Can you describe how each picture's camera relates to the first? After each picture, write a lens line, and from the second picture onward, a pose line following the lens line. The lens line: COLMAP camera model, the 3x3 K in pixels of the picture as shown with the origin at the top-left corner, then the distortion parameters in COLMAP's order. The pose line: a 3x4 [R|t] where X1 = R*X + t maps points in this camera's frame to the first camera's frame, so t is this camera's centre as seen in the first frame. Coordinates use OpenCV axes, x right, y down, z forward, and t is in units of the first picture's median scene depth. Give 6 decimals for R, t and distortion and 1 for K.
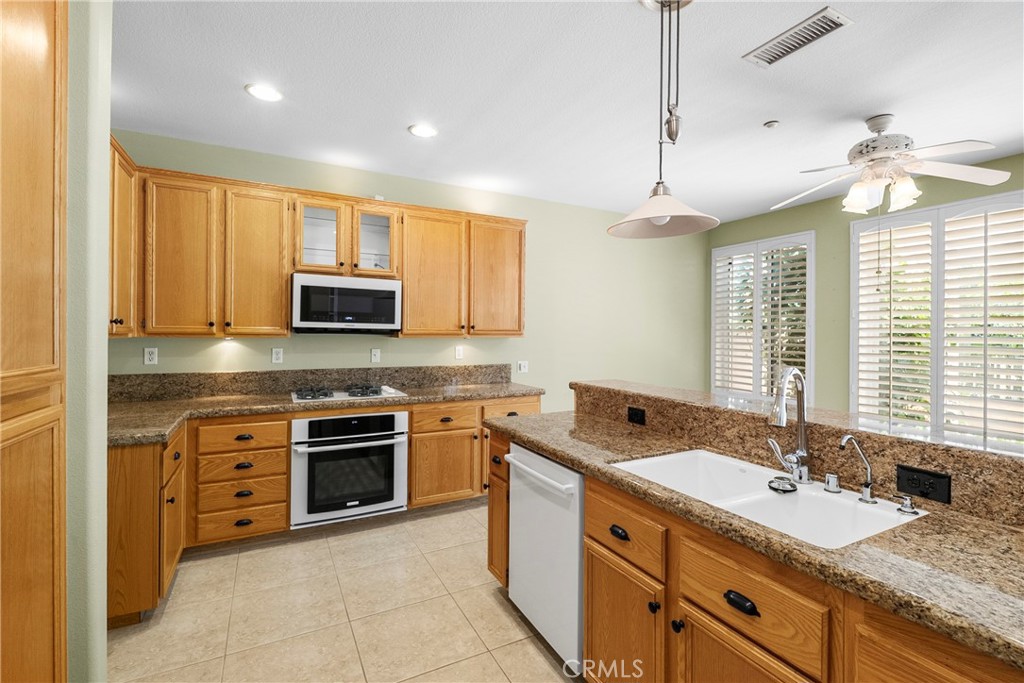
lens RADIAL K [[470.6, 0, 527.2], [0, 470.6, 332.4], [0, 0, 1]] dist [0.002950, 0.000077]
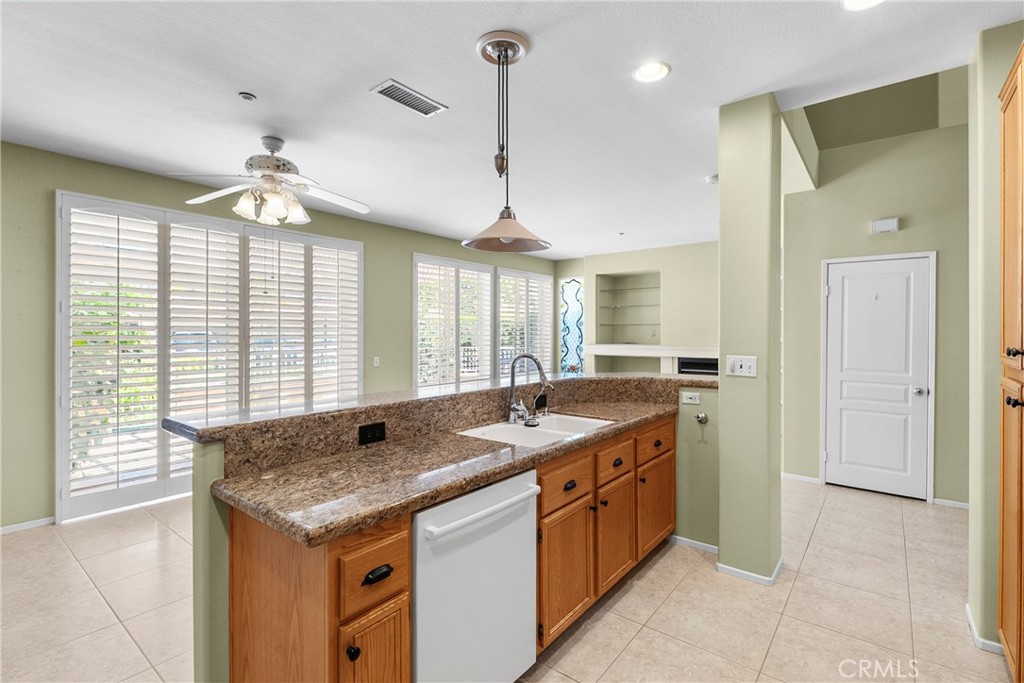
lens RADIAL K [[470.6, 0, 527.2], [0, 470.6, 332.4], [0, 0, 1]] dist [0.002950, 0.000077]
pose [[-0.402916, -0.004558, 0.915226, -0.815328], [-0.003083, 0.999989, 0.003623, -0.004826], [-0.915232, -0.001362, -0.402925, 1.398471]]
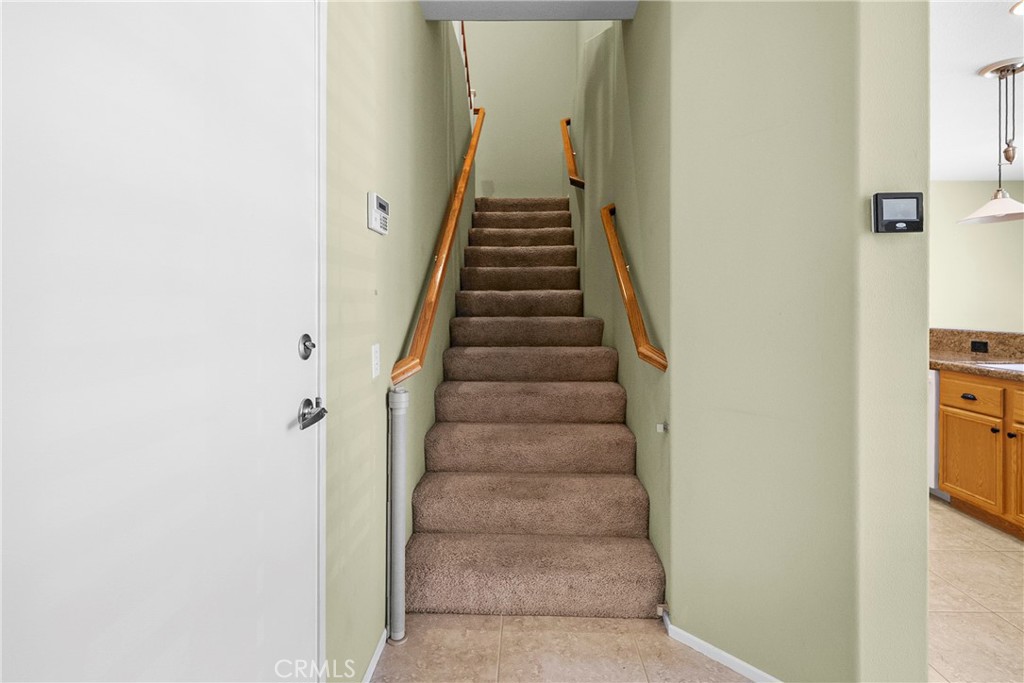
lens RADIAL K [[486.5, 0, 511.1], [0, 486.5, 305.6], [0, 0, 1]] dist [-0.003542, -0.001456]
pose [[0.862613, -0.004419, -0.505845, -0.310190], [0.003090, 0.999989, -0.003467, 0.071423], [0.505855, 0.001427, 0.862617, -1.222592]]
